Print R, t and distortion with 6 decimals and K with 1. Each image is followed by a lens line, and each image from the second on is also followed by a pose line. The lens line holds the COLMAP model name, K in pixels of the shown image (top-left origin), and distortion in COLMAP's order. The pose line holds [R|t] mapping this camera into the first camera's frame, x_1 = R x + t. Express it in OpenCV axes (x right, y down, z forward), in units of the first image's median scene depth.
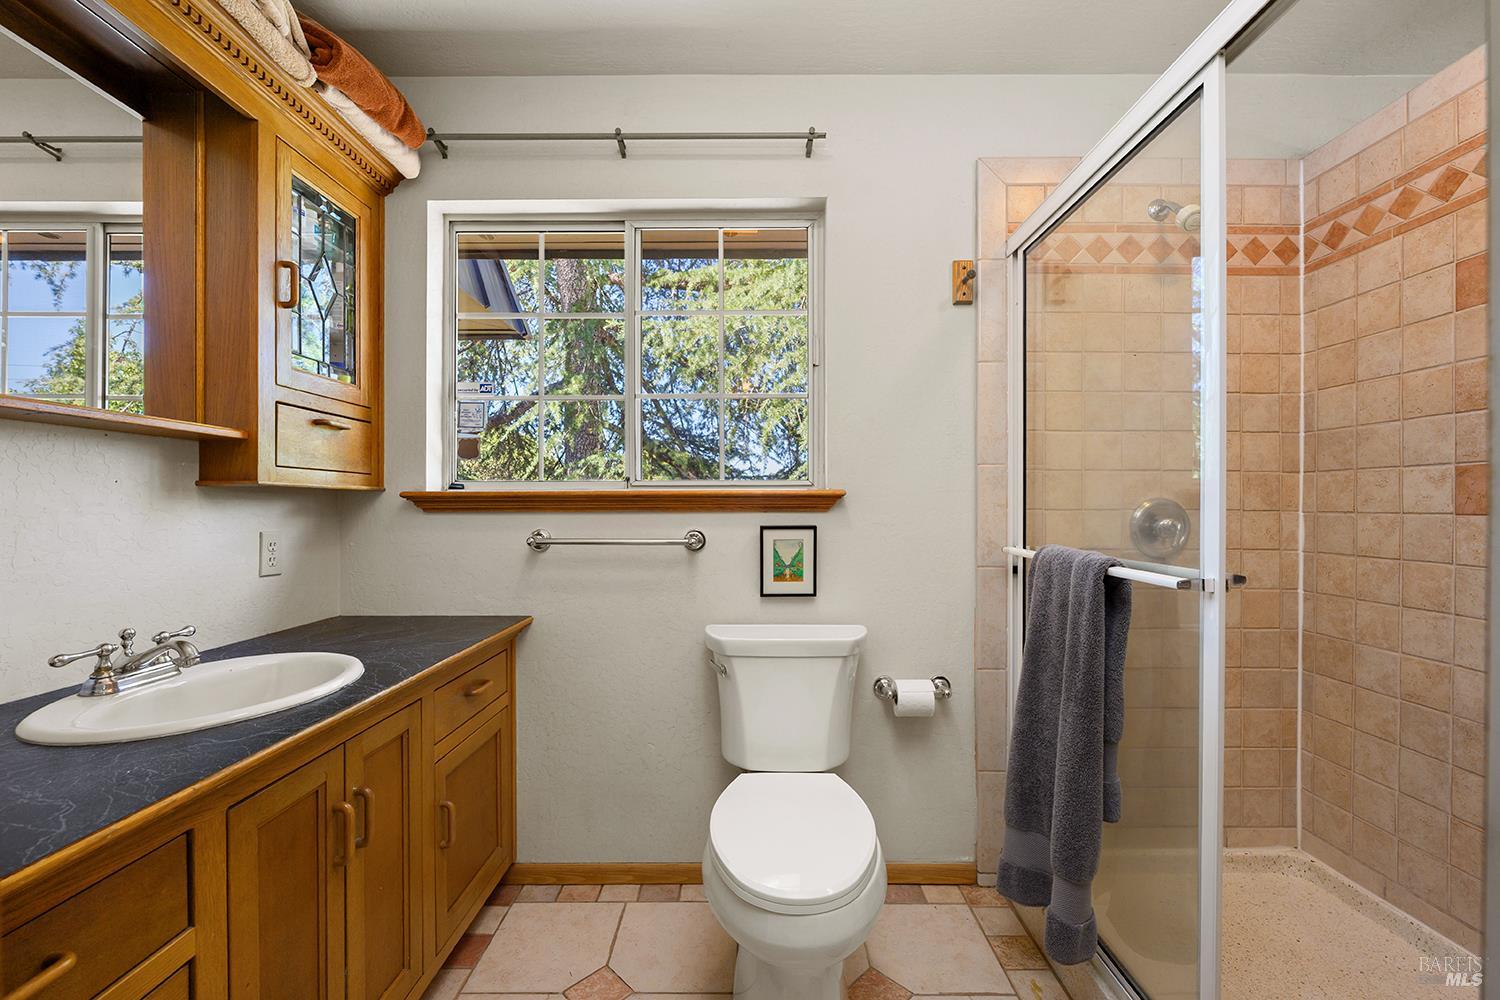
lens RADIAL K [[608.5, 0, 750.2], [0, 608.5, 505.6], [0, 0, 1]] dist [-0.000919, -0.000097]
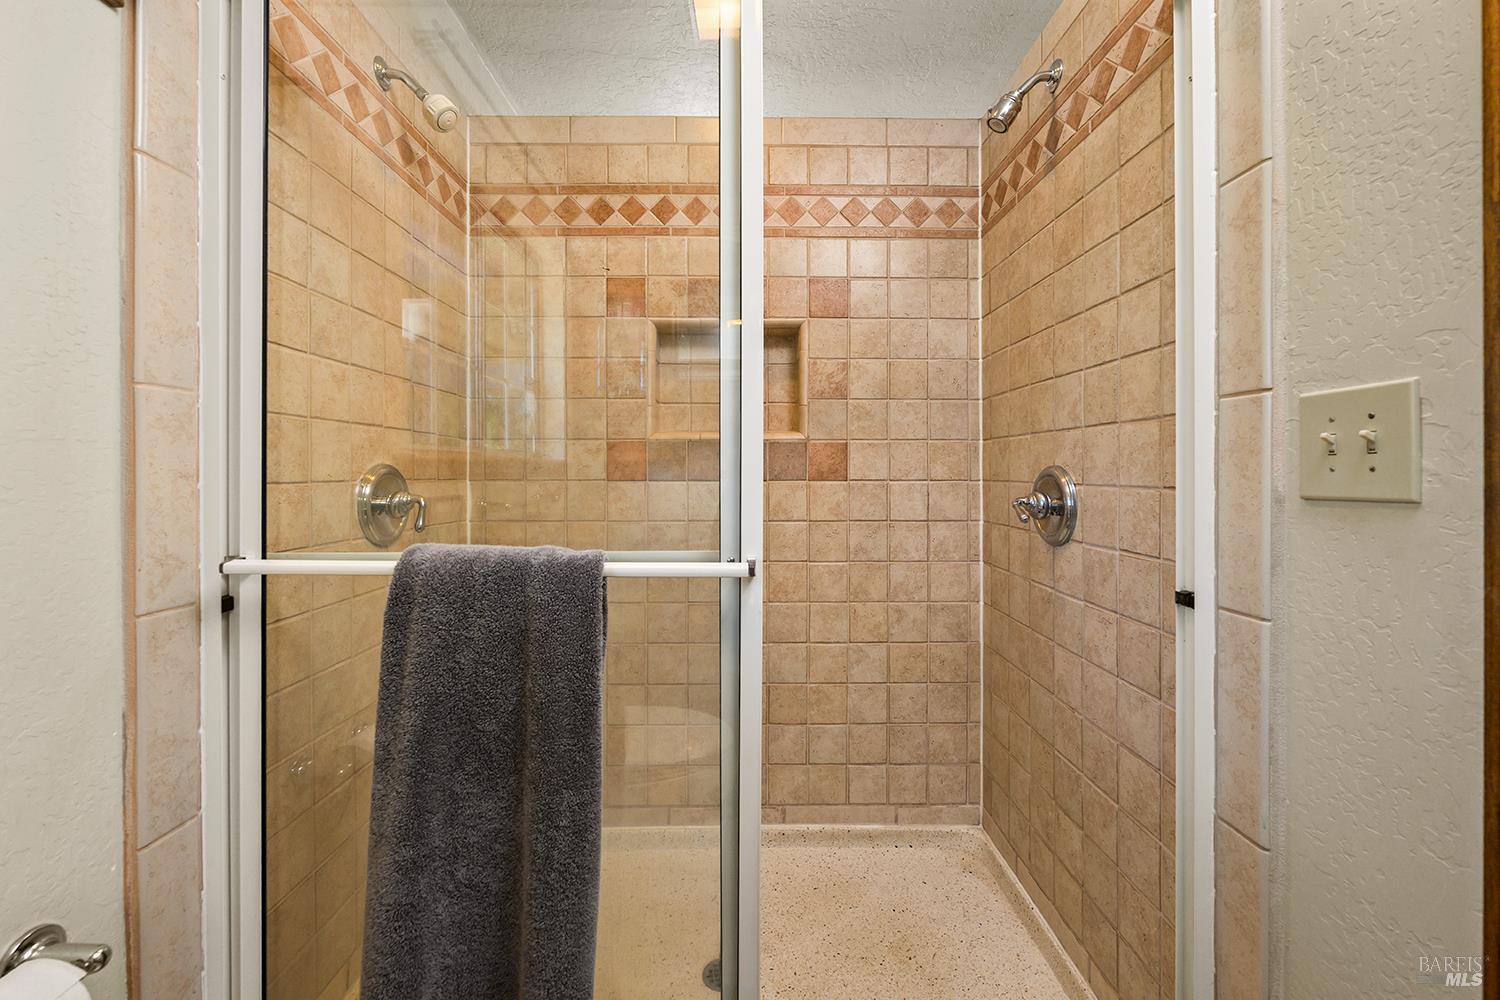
lens RADIAL K [[579.3, 0, 746.0], [0, 579.3, 476.8], [0, 0, 1]] dist [-0.031643, -0.000072]
pose [[-0.008113, -0.002647, 0.999964, -0.011146], [-0.003007, 0.999992, 0.002622, 0.002249], [-0.999963, -0.002986, -0.008121, 0.700415]]
